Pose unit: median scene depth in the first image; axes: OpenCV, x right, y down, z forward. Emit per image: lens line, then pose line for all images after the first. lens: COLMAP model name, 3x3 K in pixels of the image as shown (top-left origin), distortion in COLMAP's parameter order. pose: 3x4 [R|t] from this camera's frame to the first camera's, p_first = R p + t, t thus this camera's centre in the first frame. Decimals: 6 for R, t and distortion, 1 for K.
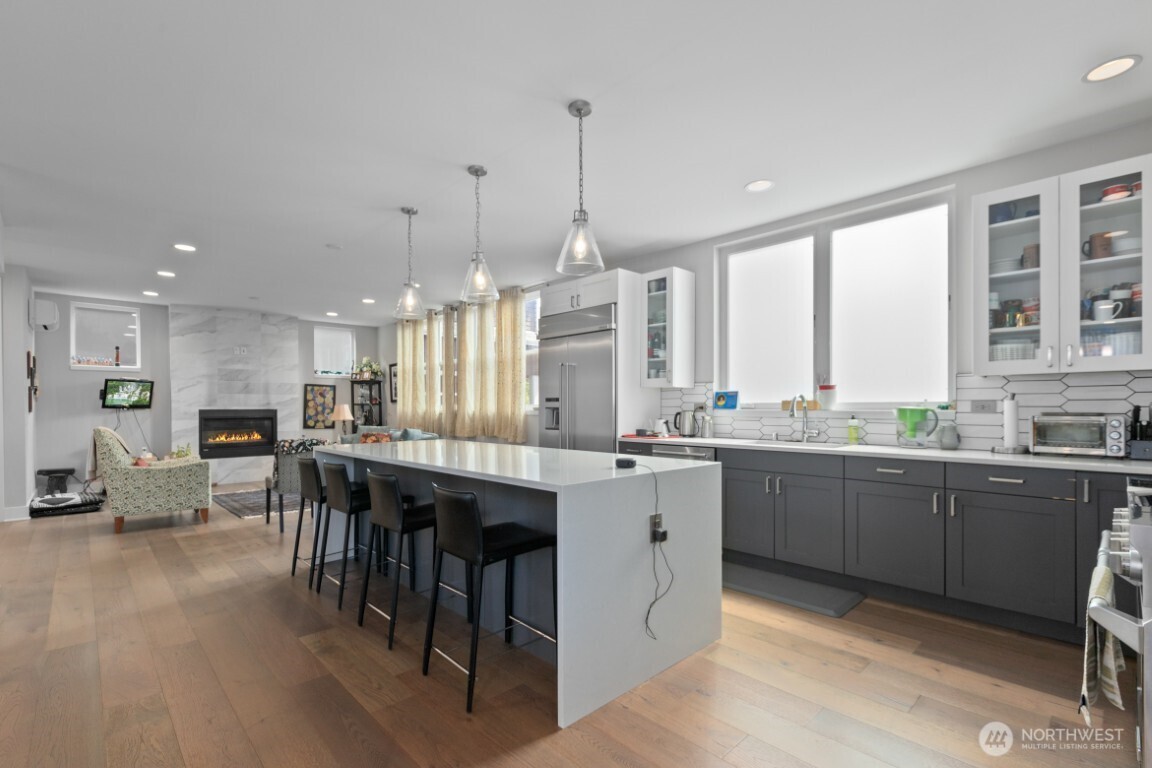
lens RADIAL K [[516.1, 0, 572.4], [0, 516.1, 407.6], [0, 0, 1]] dist [-0.003046, -0.001076]
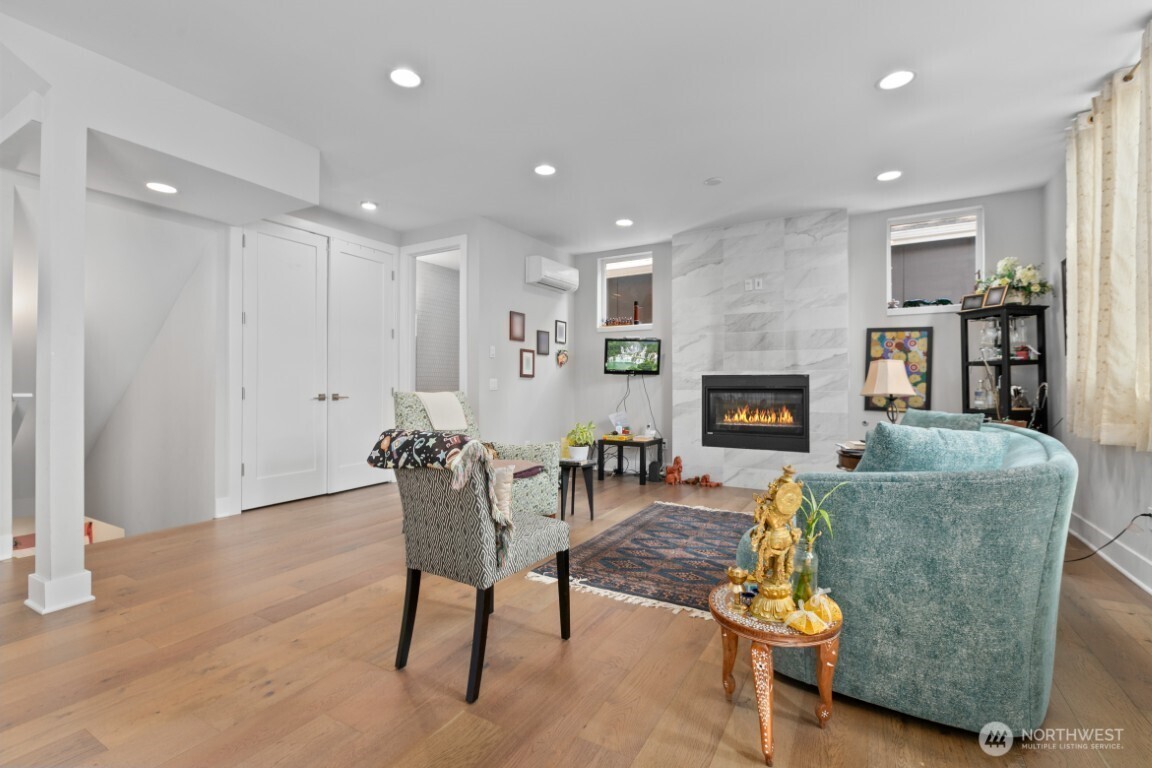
lens RADIAL K [[510.5, 0, 581.5], [0, 510.5, 380.6], [0, 0, 1]] dist [0.002252, 0.000213]
pose [[0.280238, -0.004487, -0.959920, -0.093582], [-0.006434, 0.999958, -0.006553, 0.016642], [0.959909, 0.008013, 0.280197, 0.631116]]
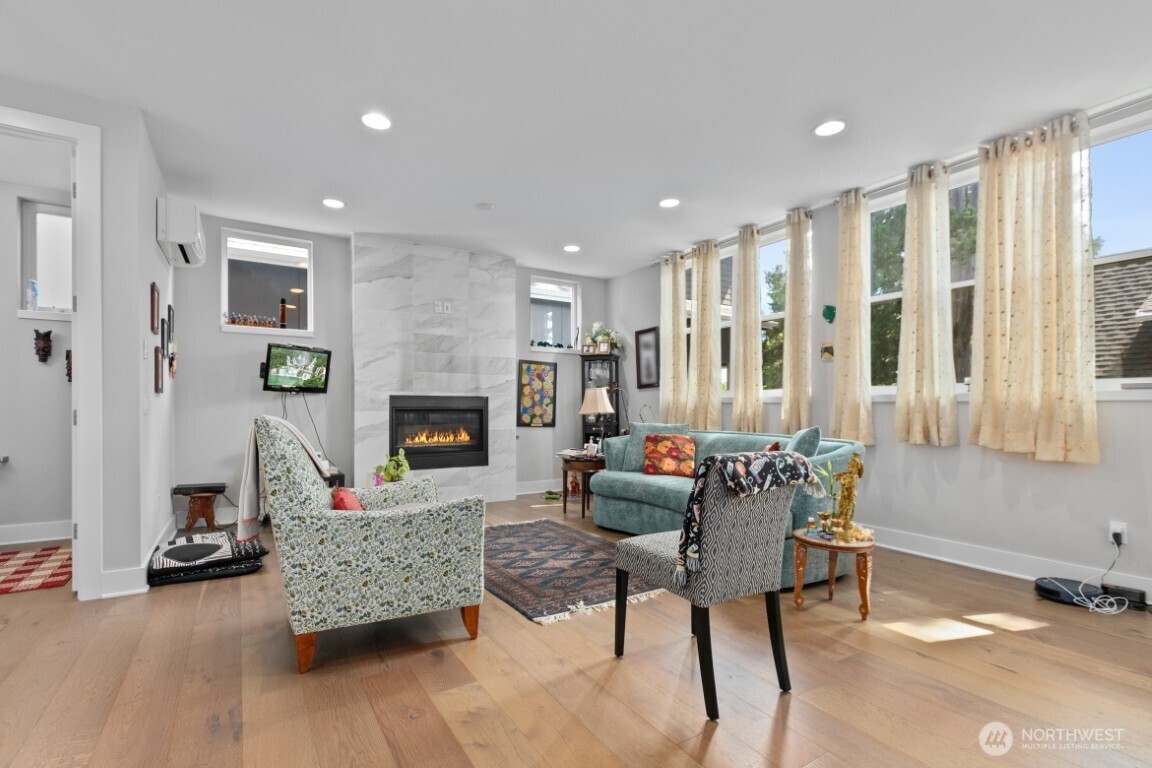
lens RADIAL K [[520.6, 0, 561.5], [0, 520.6, 407.5], [0, 0, 1]] dist [0.000743, -0.000204]
pose [[0.977962, 0.004387, -0.208737, -0.365390], [-0.004996, 0.999985, -0.002390, 0.019596], [0.208723, 0.003380, 0.977969, 0.389644]]
